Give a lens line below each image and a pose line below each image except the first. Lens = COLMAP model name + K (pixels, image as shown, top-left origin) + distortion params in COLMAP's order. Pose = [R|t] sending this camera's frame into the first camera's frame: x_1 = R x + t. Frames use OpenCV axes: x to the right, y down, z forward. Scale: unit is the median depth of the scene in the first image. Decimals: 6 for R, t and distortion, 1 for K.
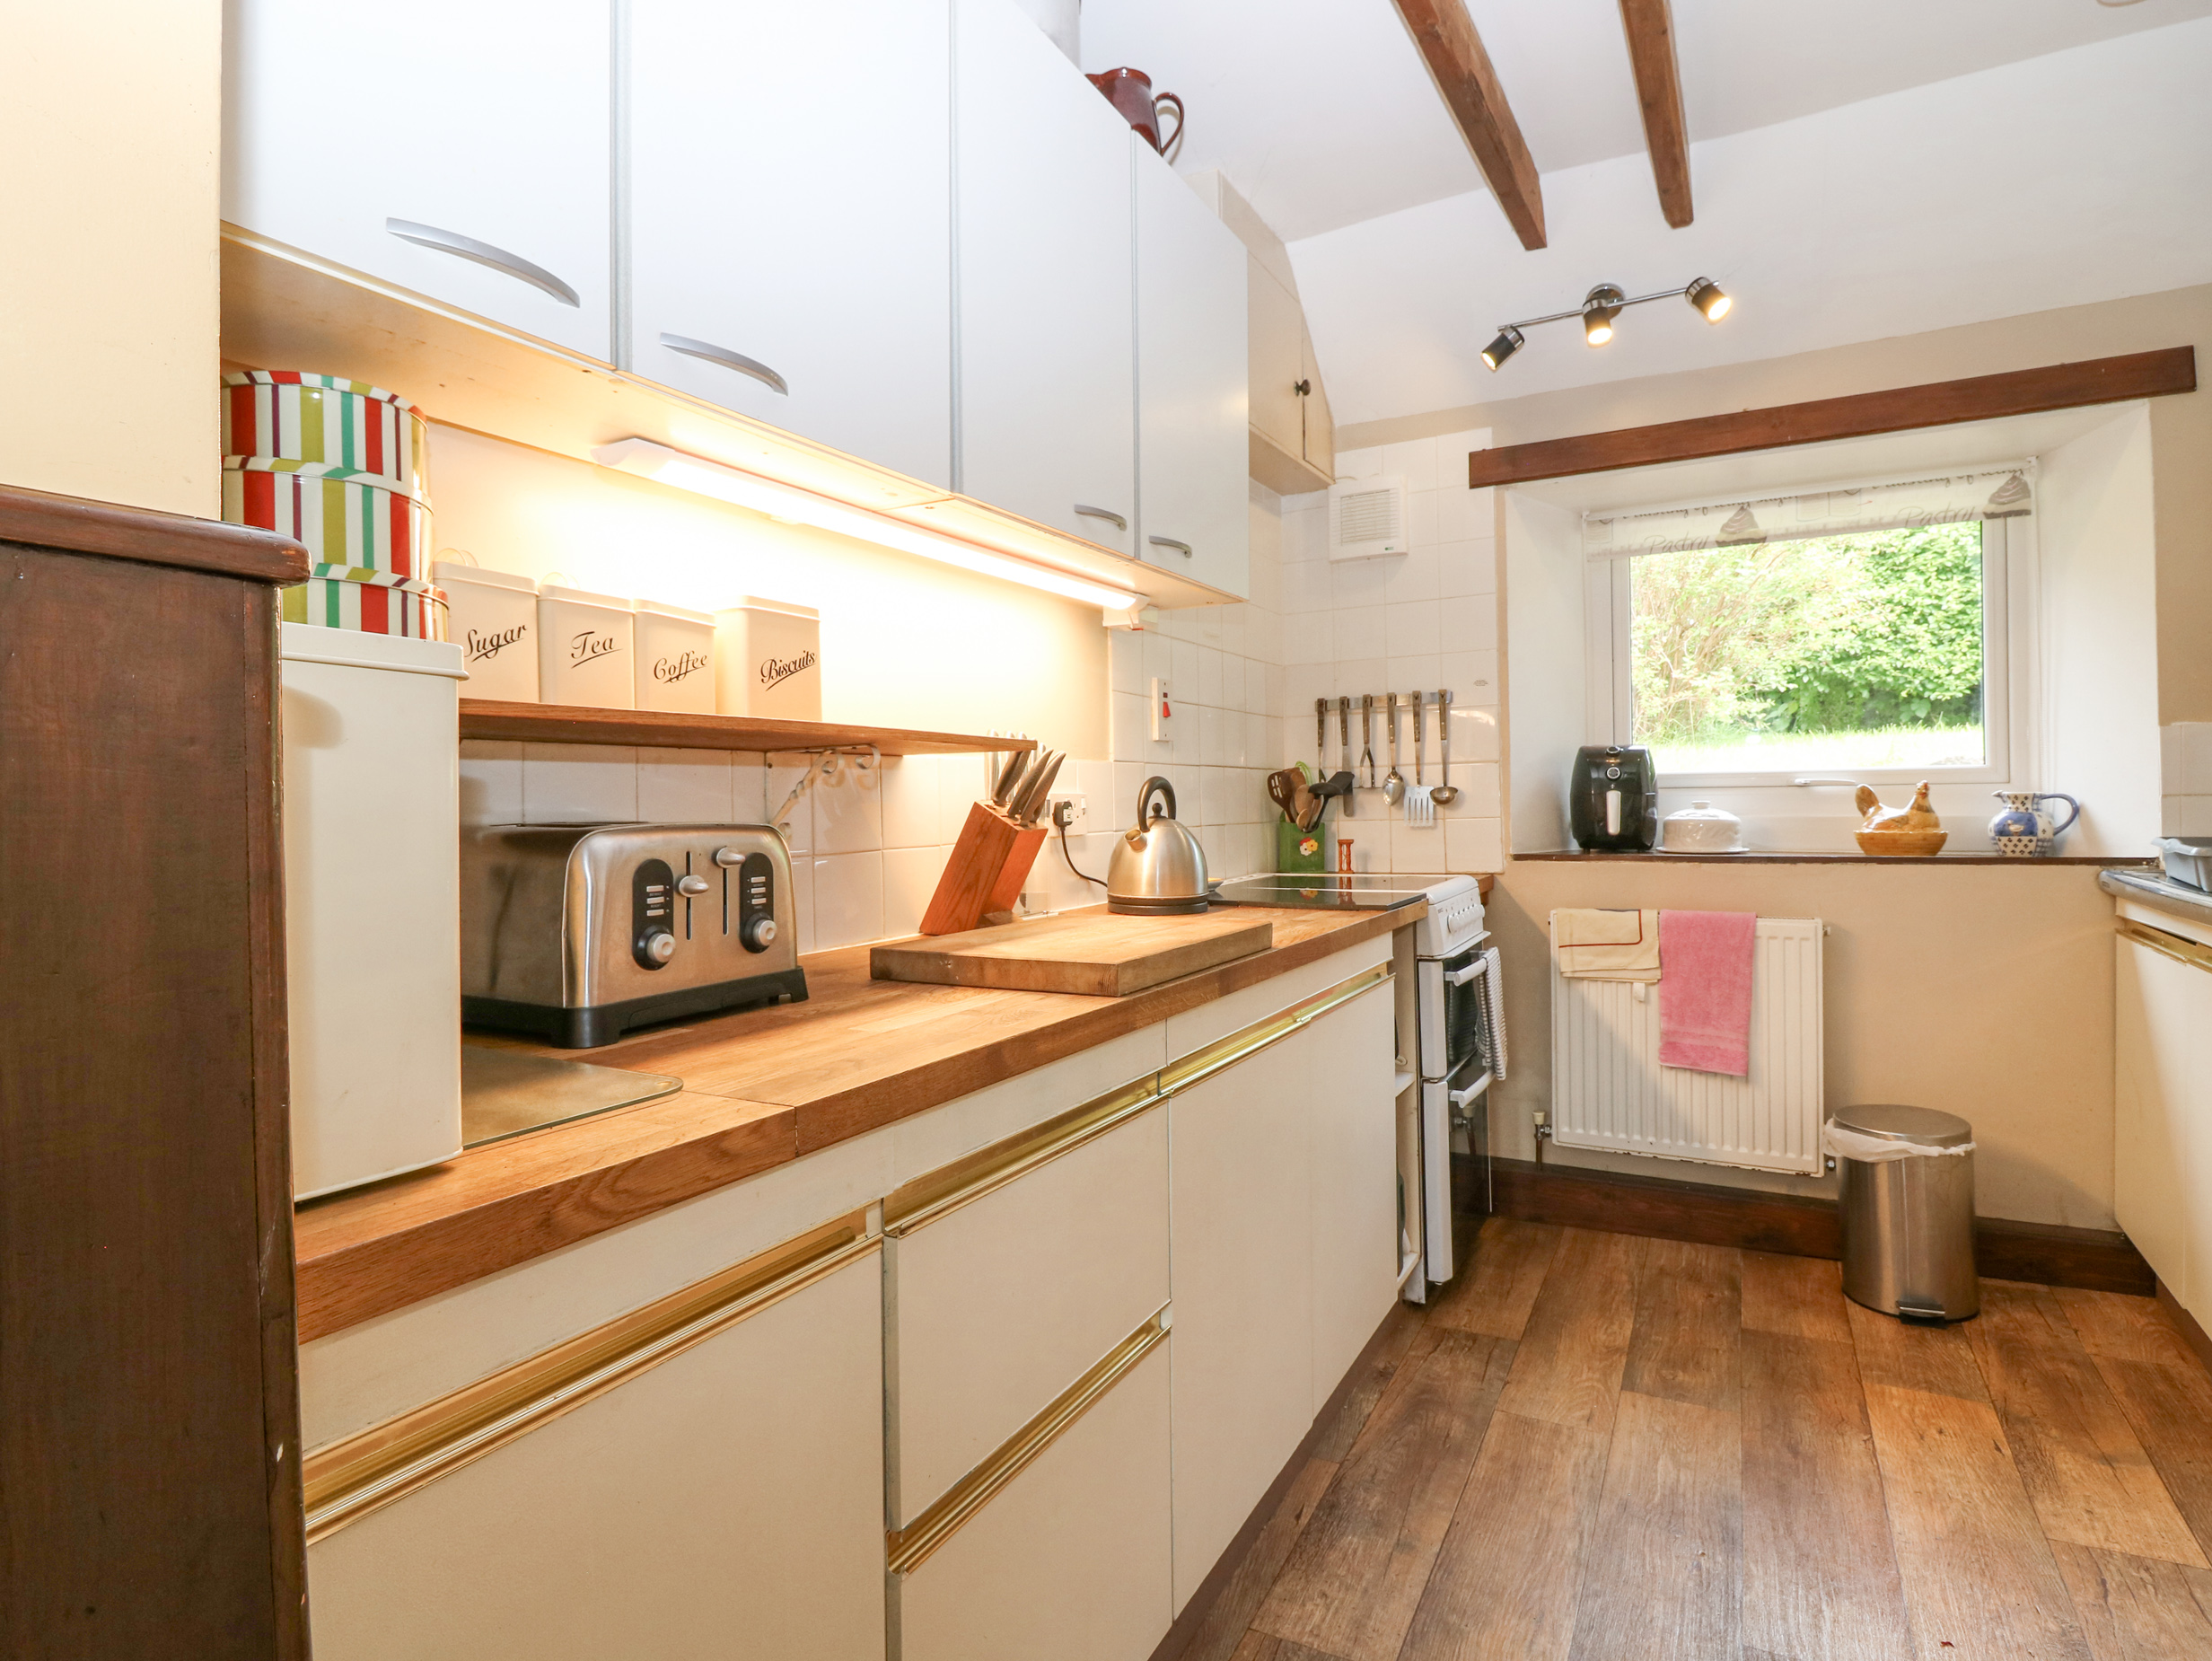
lens RADIAL K [[1220.7, 0, 1106.2], [0, 1220.7, 813.8], [0, 0, 1]] dist [0.000554, -0.012740]
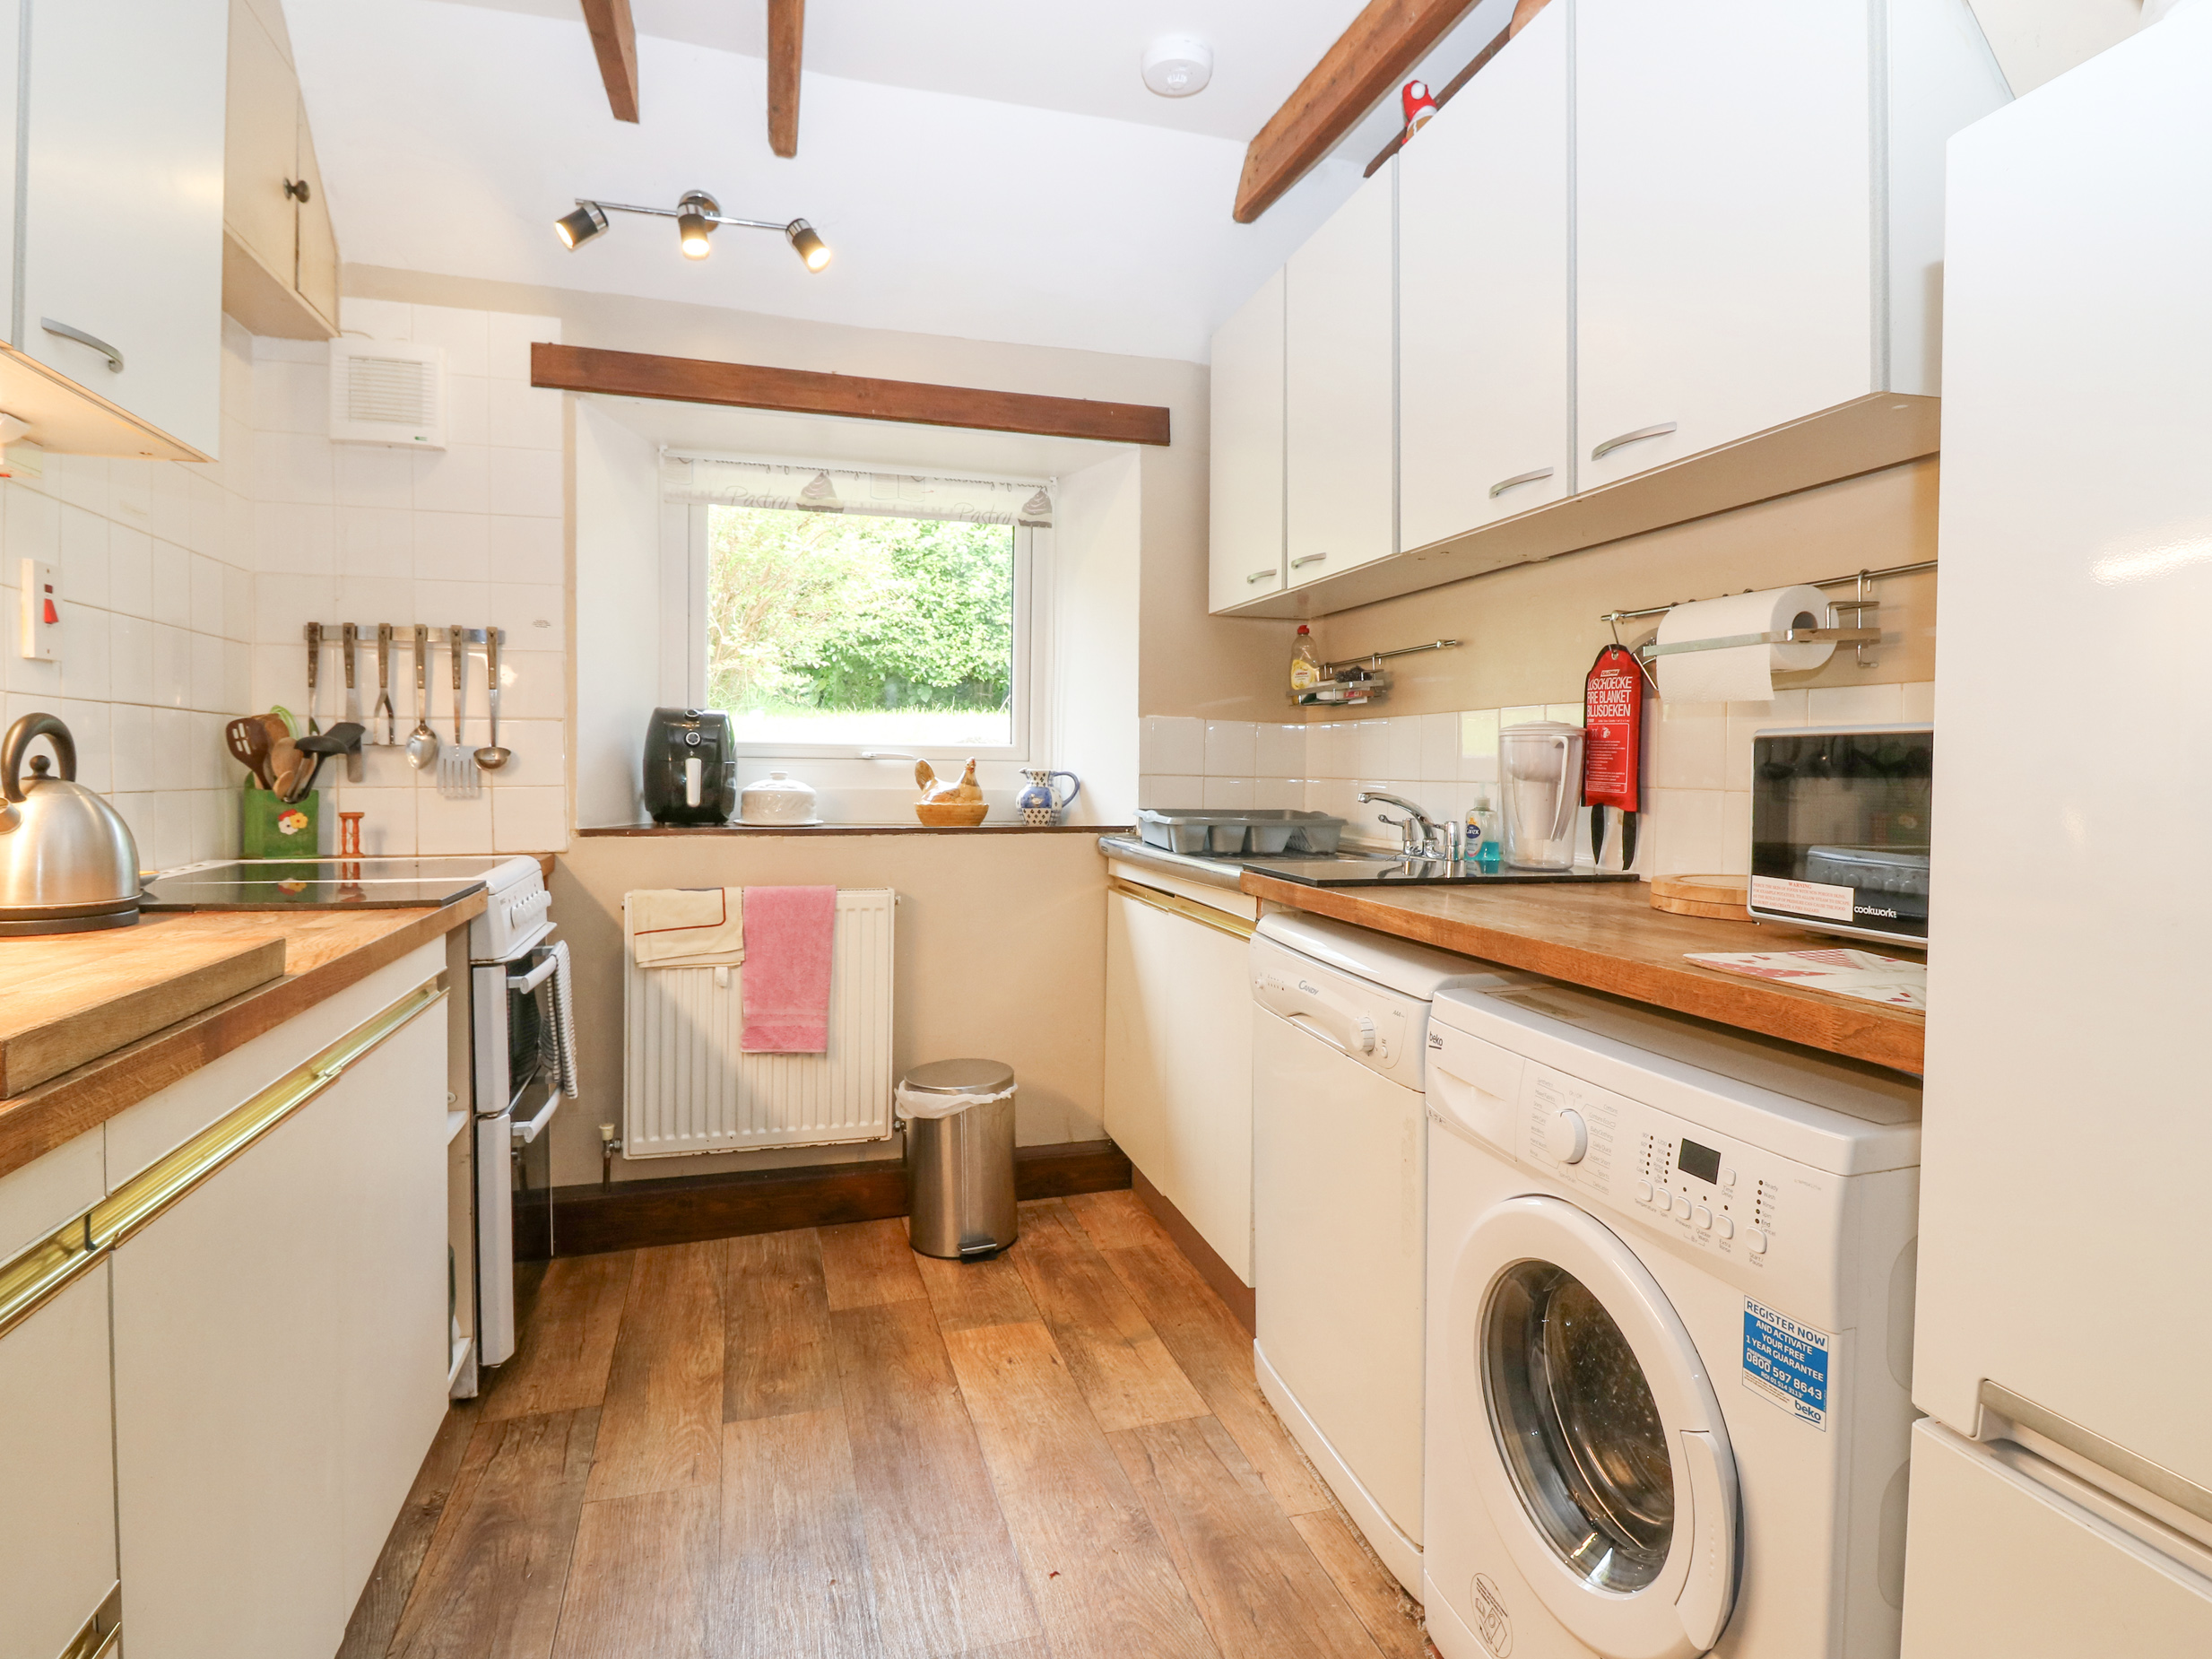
lens RADIAL K [[1220.7, 0, 1128.8], [0, 1220.7, 802.1], [0, 0, 1]] dist [0.000554, -0.012740]
pose [[0.689452, 0.003464, 0.724323, -0.021571], [-0.013422, 0.999878, 0.007994, 0.002443], [-0.724207, -0.015234, 0.689415, 0.152706]]
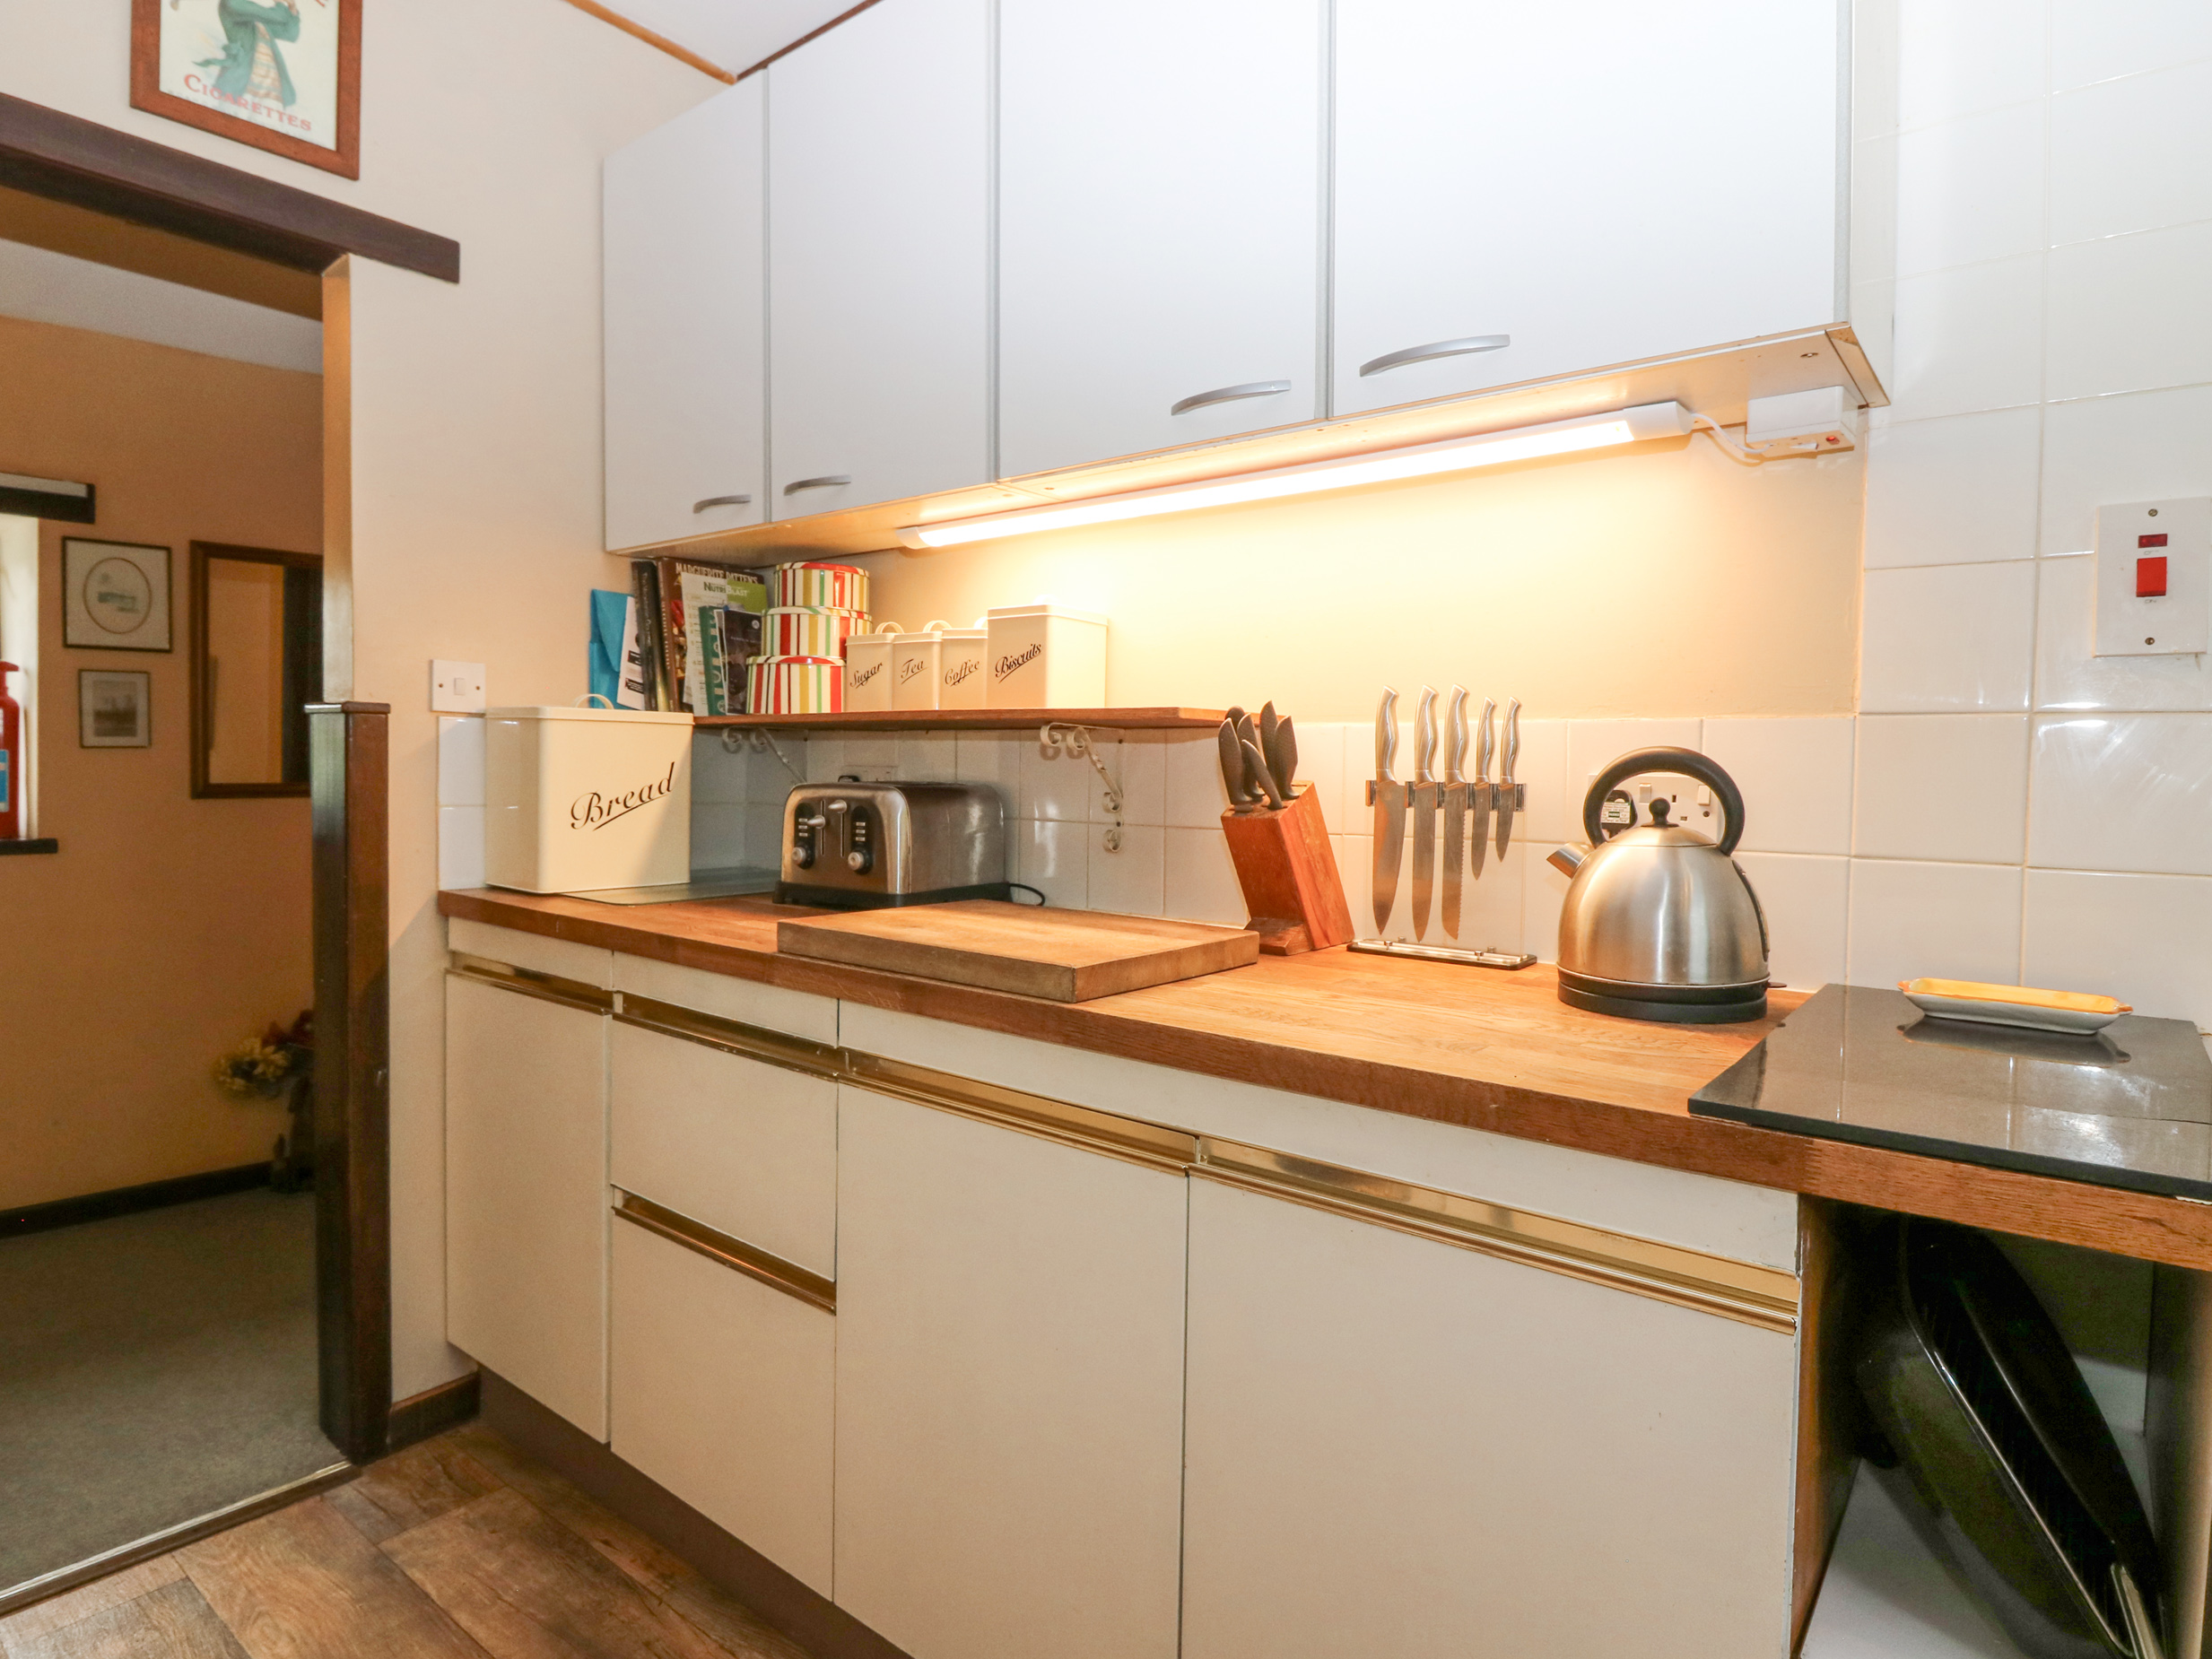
lens RADIAL K [[1220.5, 0, 1096.9], [0, 1220.5, 817.1], [0, 0, 1]] dist [0.000554, -0.012740]
pose [[-0.200442, 0.058262, -0.977972, 0.645875], [-0.021721, 0.997721, 0.063890, -0.031747], [0.979465, 0.034049, -0.198719, 0.935148]]
